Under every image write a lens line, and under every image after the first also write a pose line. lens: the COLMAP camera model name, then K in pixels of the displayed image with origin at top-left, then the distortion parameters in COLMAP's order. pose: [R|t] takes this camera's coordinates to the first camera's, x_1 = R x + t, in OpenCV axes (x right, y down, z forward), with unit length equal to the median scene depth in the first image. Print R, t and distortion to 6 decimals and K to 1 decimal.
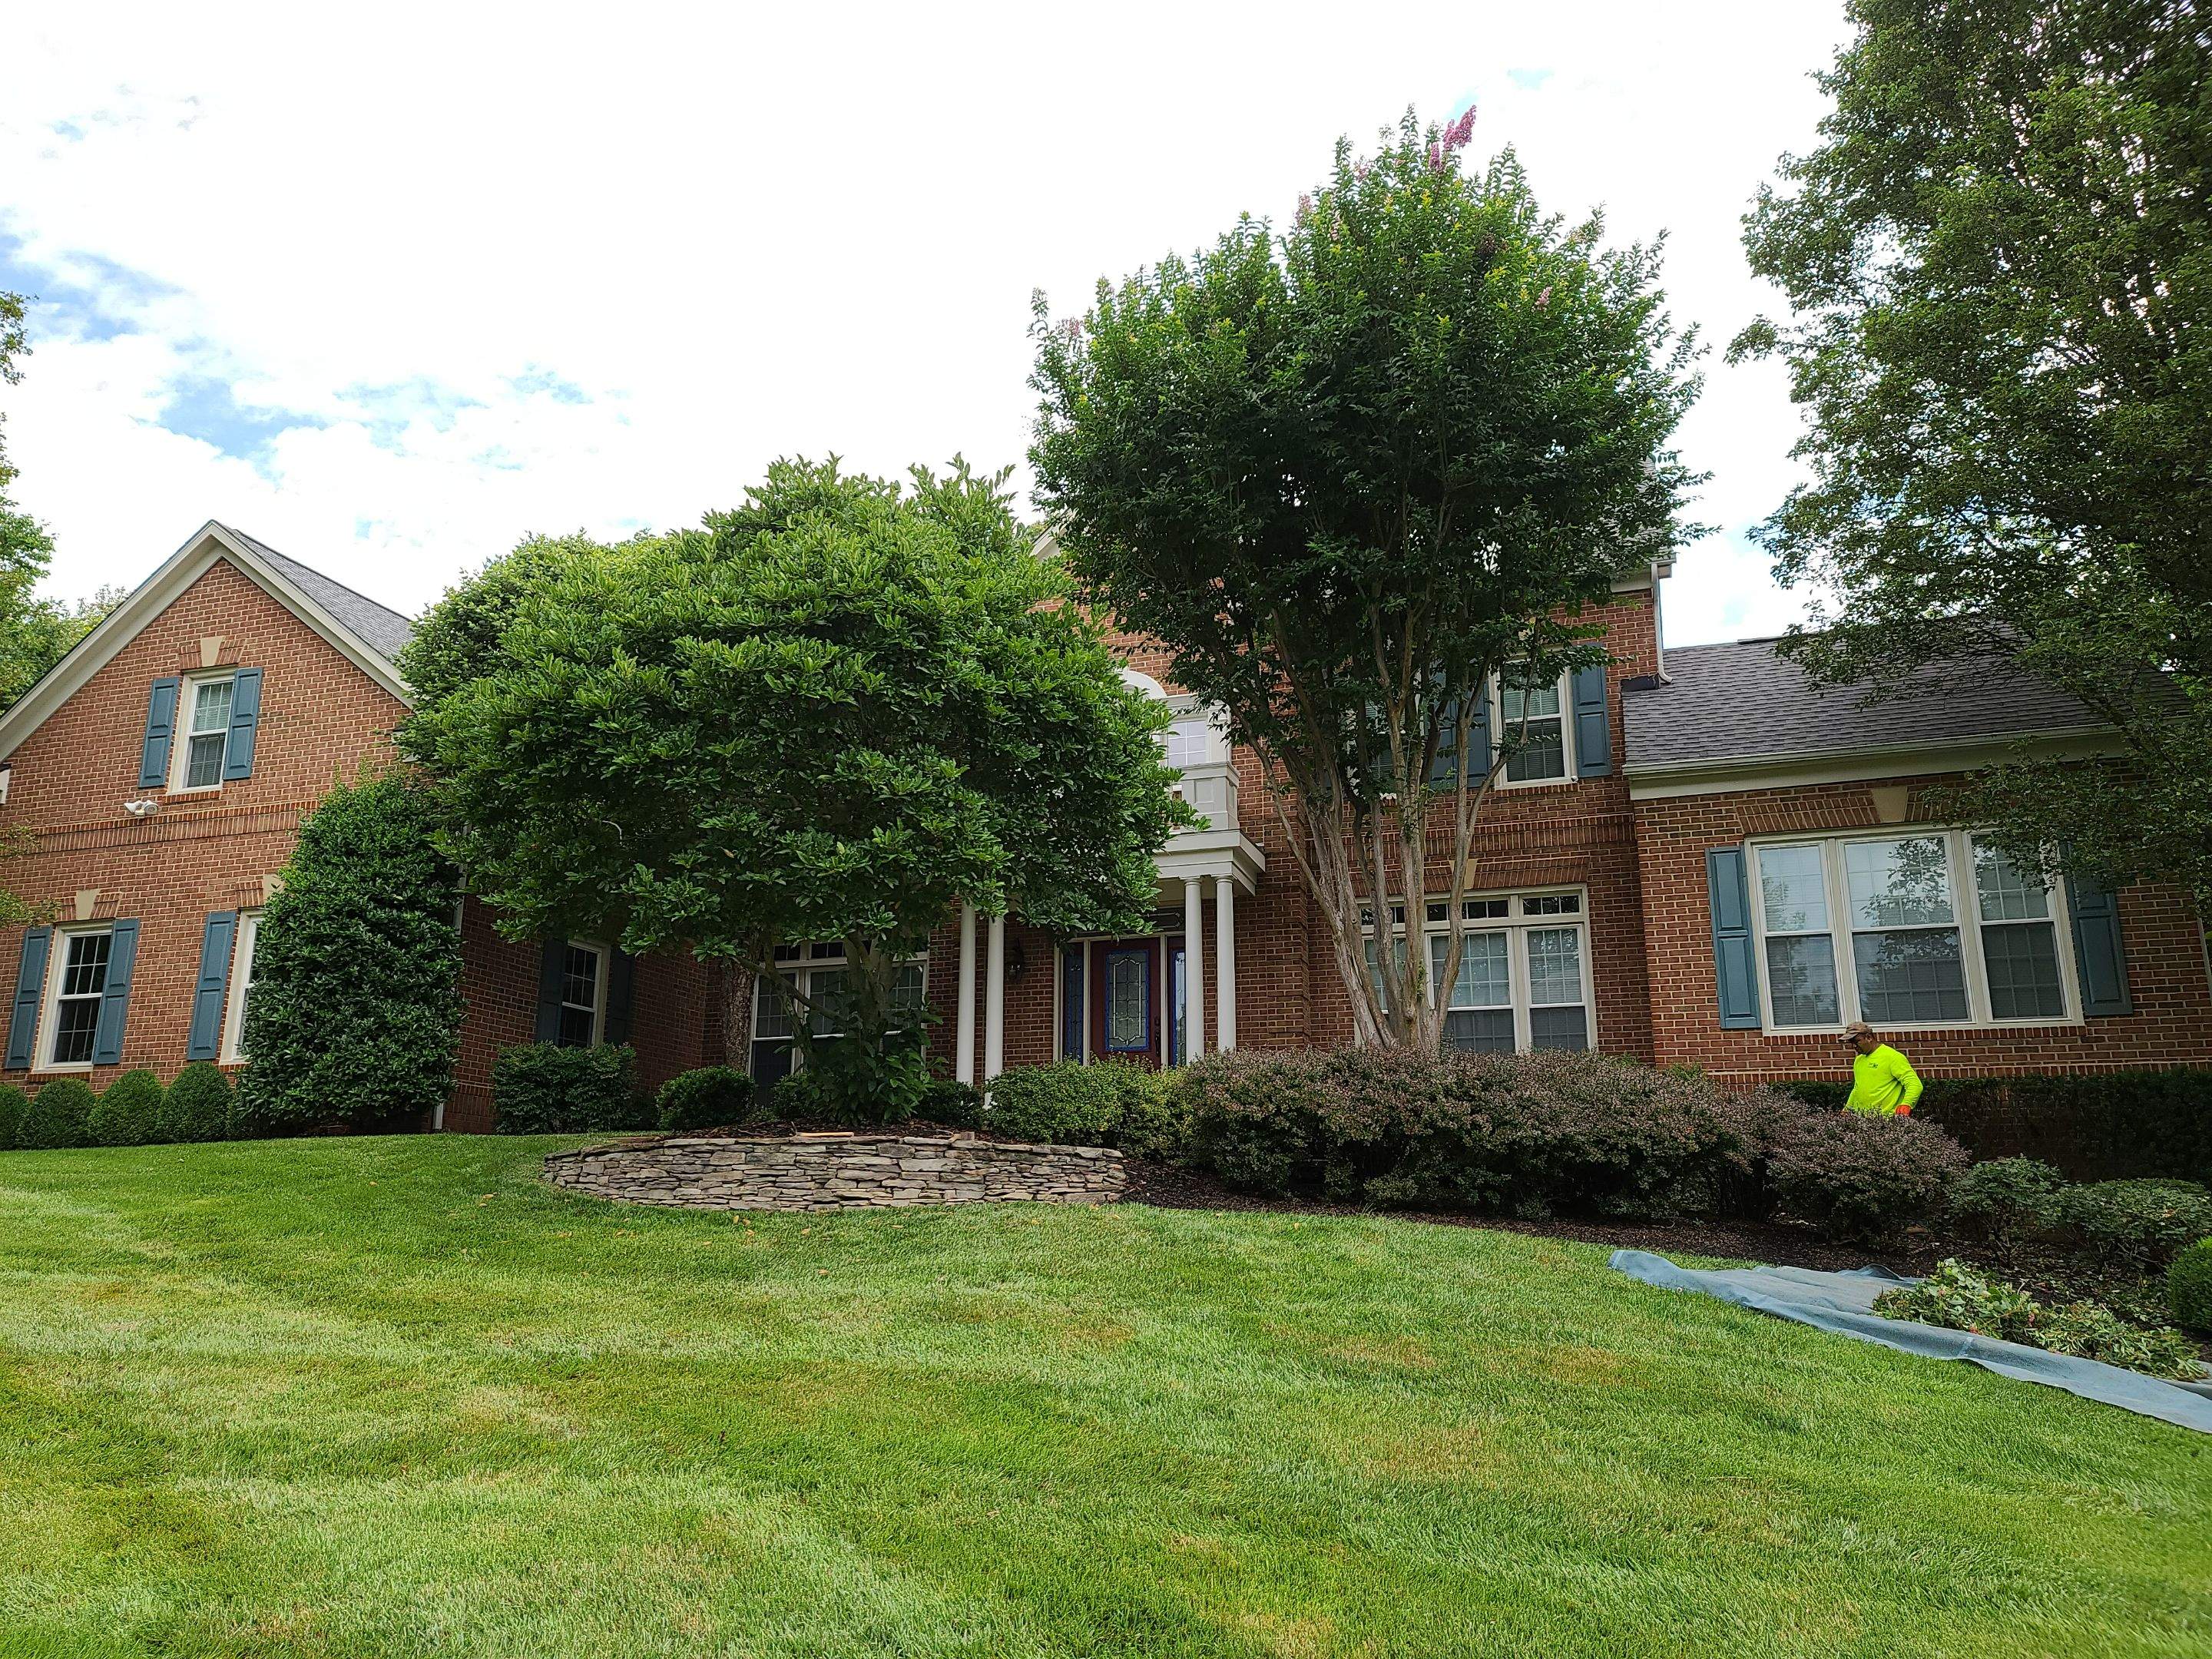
lens RADIAL K [[1609.8, 0, 1111.6], [0, 1609.8, 861.1], [0, 0, 1]] dist [0.083035, -0.076471]
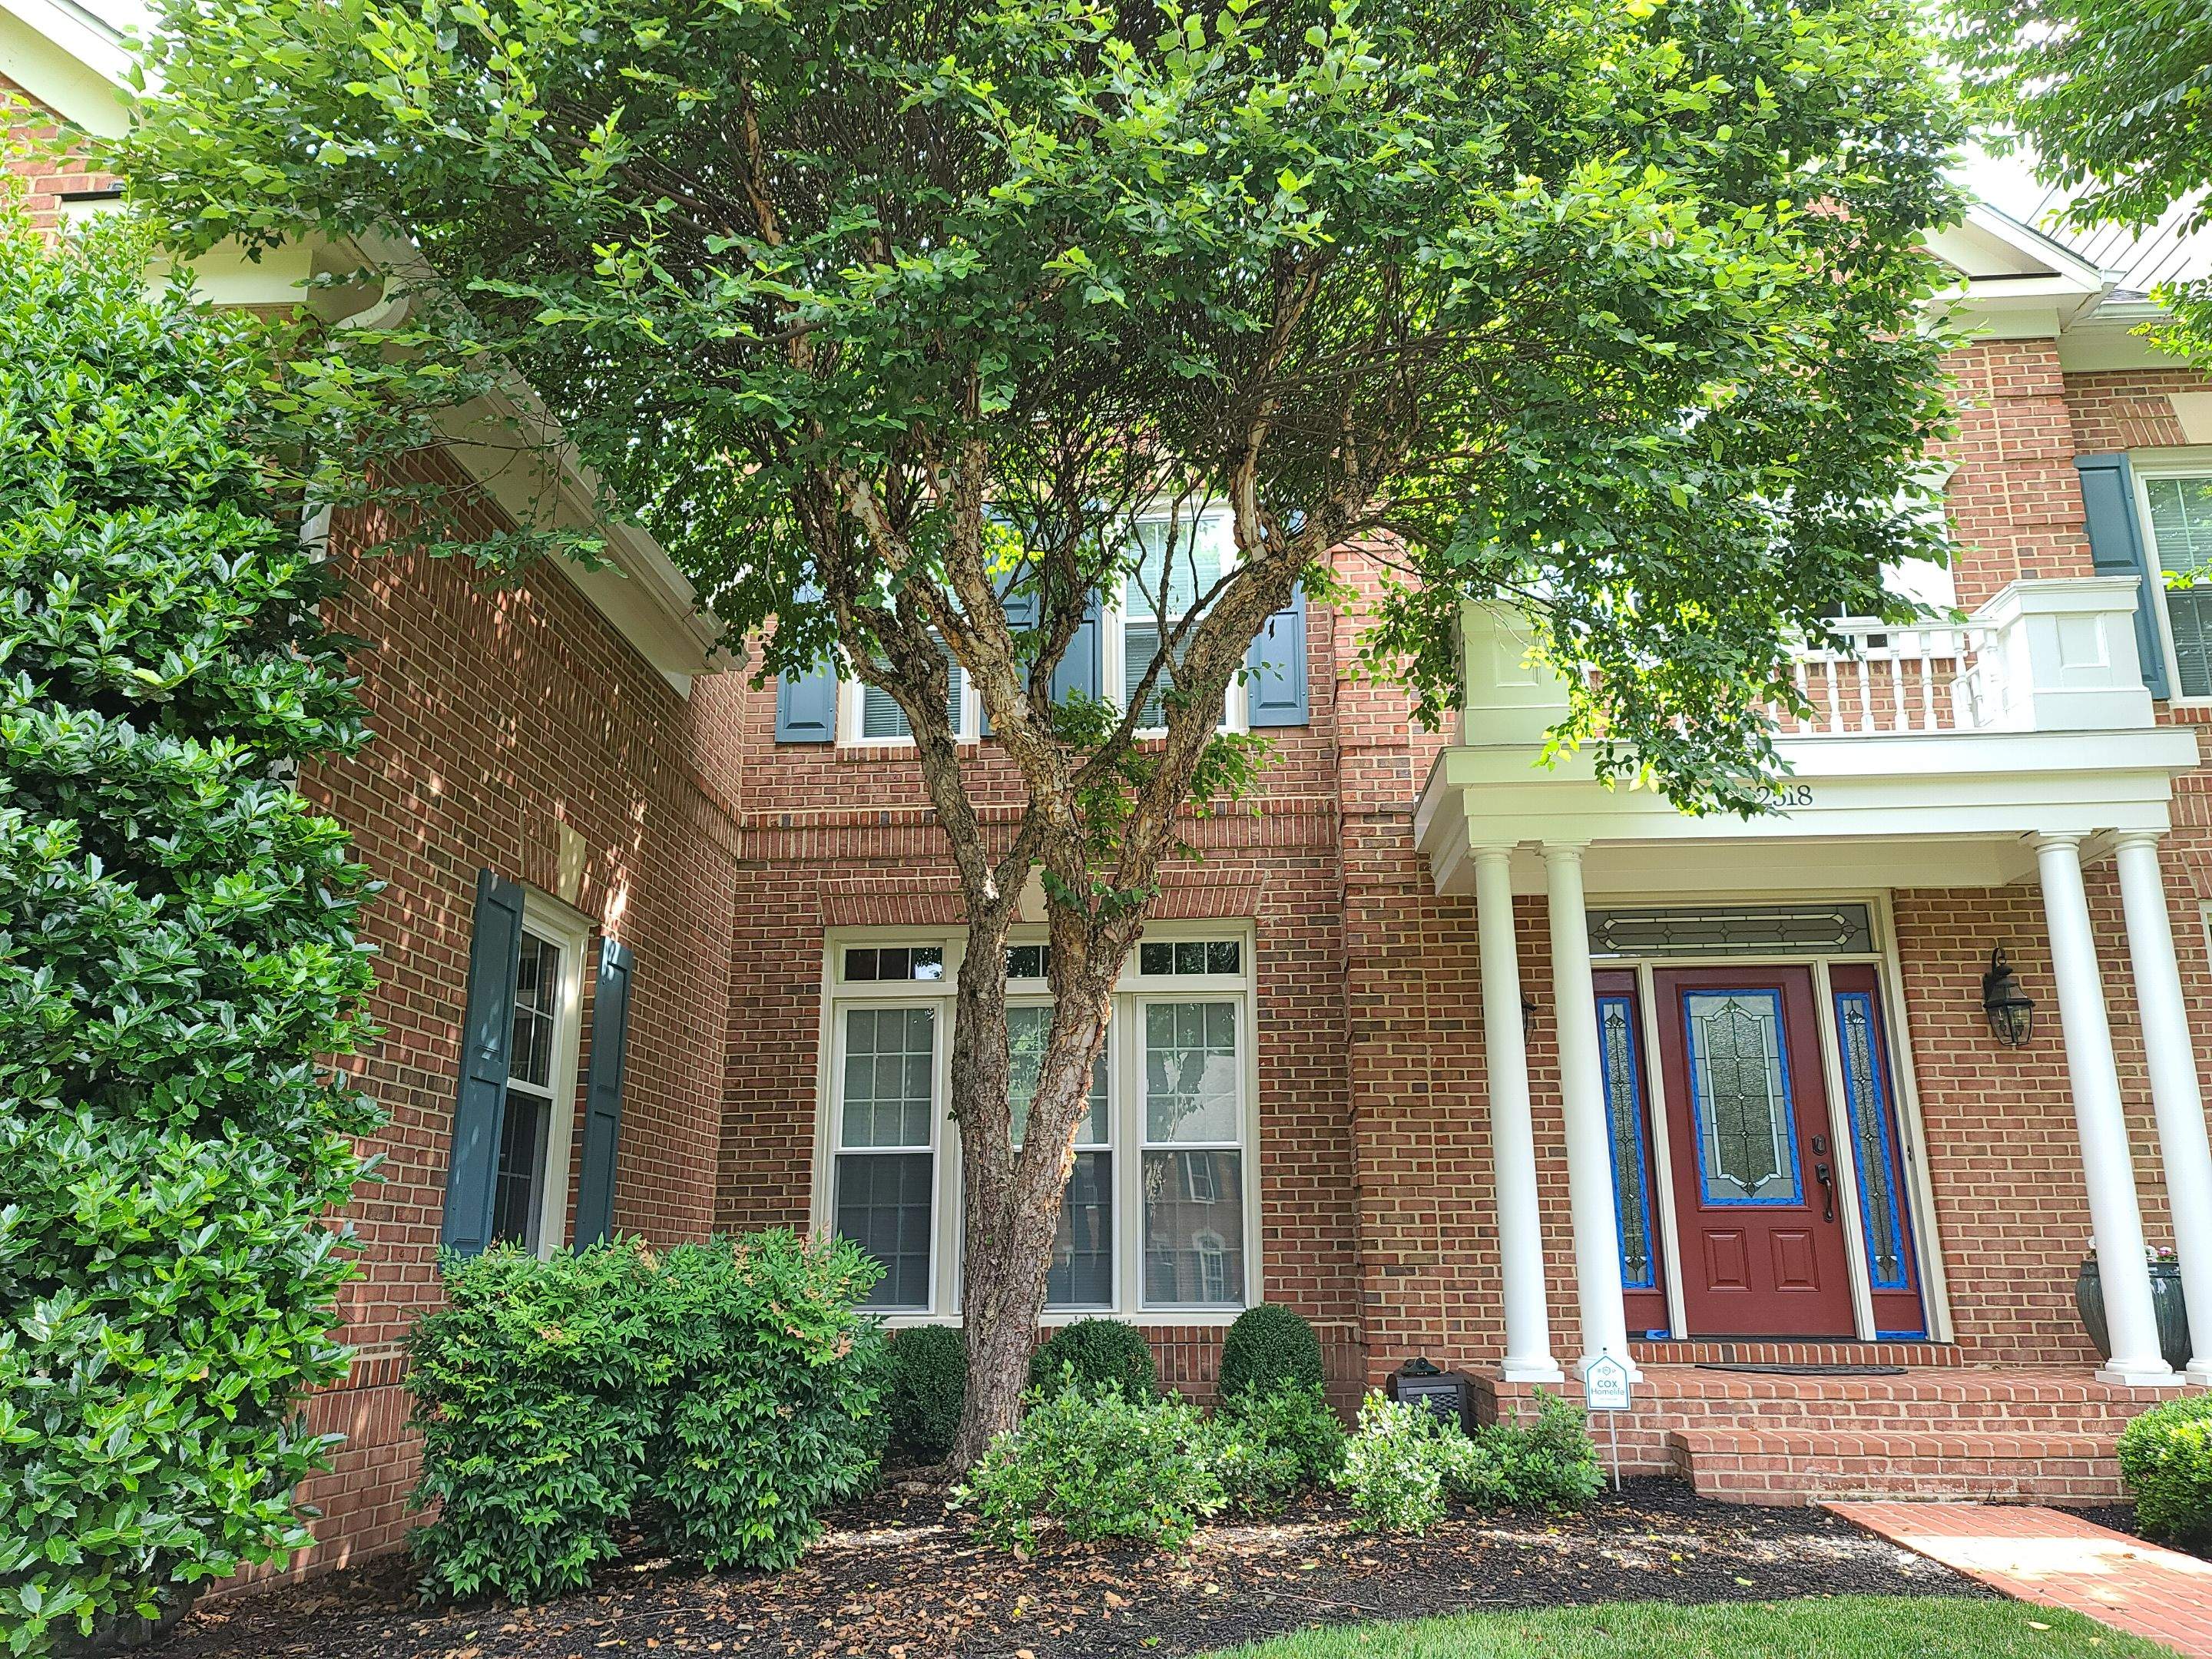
lens RADIAL K [[1609.8, 0, 1119.0], [0, 1609.8, 866.5], [0, 0, 1]] dist [0.083035, -0.076471]
pose [[0.970778, 0.052981, 0.234056, -0.298370], [-0.050172, 0.998579, -0.017942, 0.039507], [-0.234674, 0.005675, 0.972057, 0.620020]]
